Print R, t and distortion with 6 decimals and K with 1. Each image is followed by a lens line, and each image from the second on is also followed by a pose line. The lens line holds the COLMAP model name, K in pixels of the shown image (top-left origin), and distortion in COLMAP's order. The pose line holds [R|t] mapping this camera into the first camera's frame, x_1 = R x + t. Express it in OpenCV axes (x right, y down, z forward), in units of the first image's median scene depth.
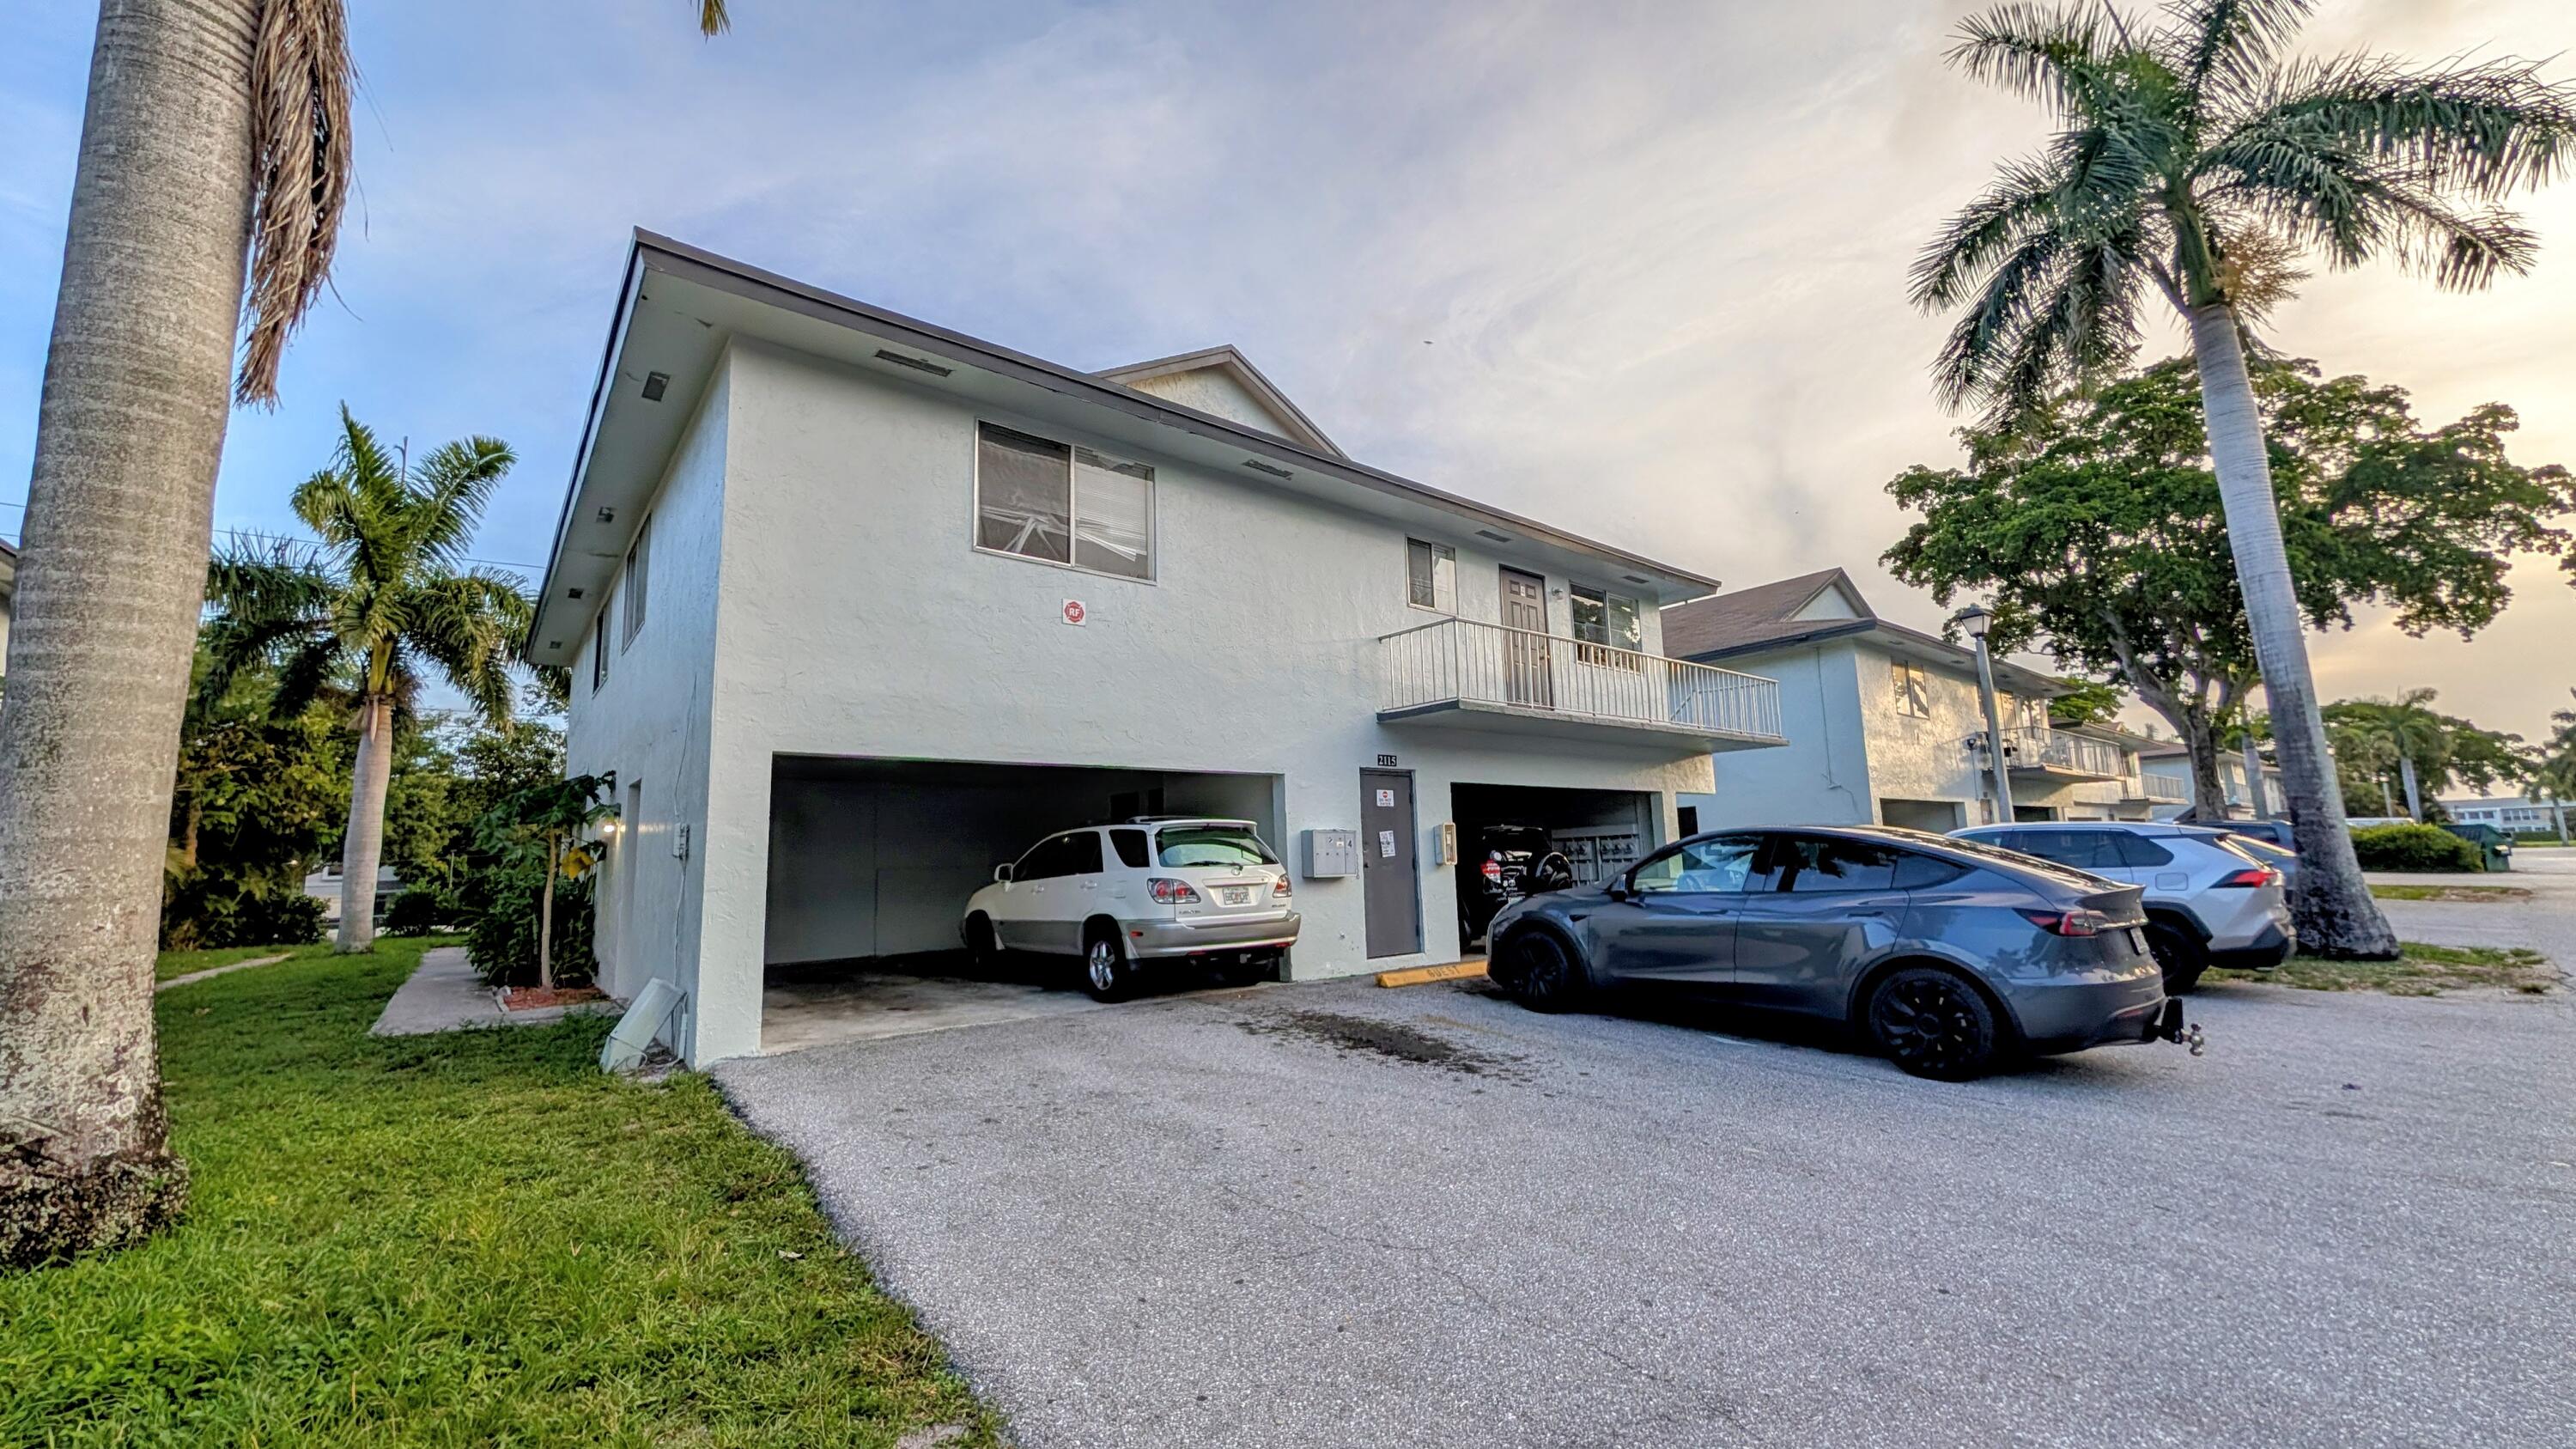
lens RADIAL K [[1025.1, 0, 1288.0], [0, 1025.1, 724.5], [0, 0, 1]] dist [-0.000655, 0.000083]
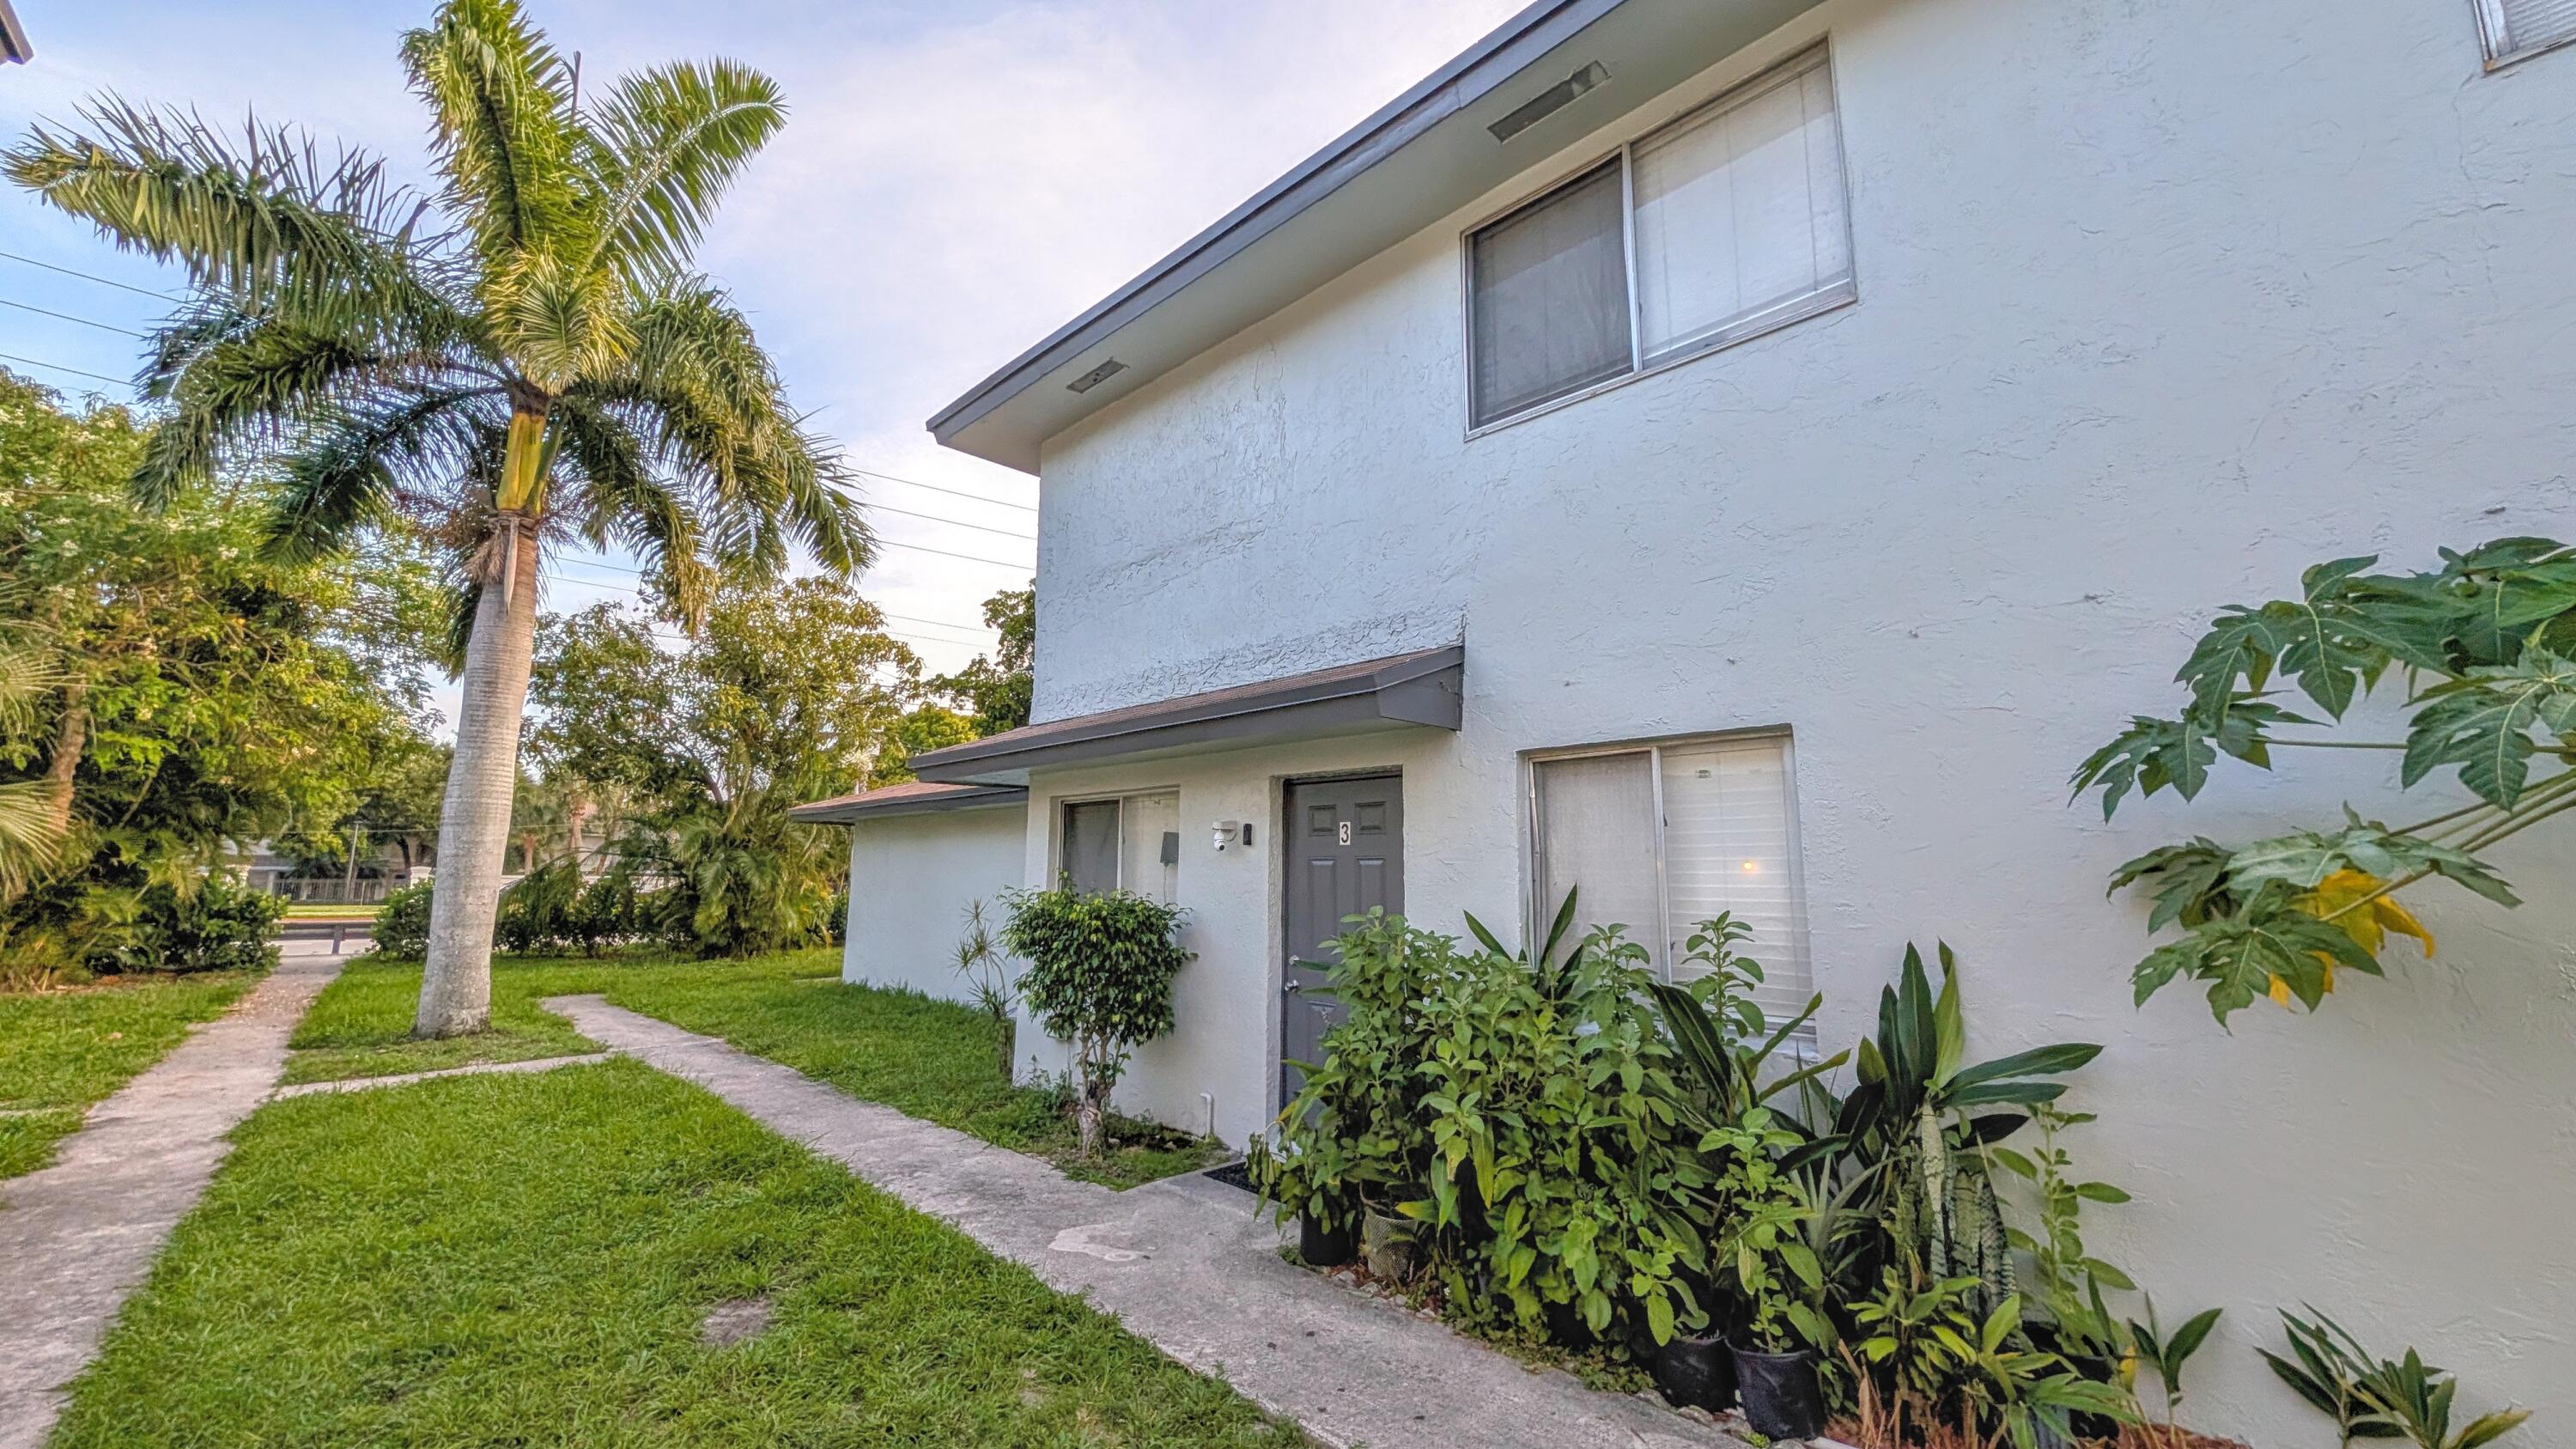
lens RADIAL K [[1025.1, 0, 1288.0], [0, 1025.1, 724.5], [0, 0, 1]] dist [-0.000655, 0.000083]
pose [[0.994008, 0.058445, 0.092371, -0.515729], [-0.057417, 0.998256, -0.013745, 0.055334], [-0.093014, 0.008359, 0.995630, 0.431060]]
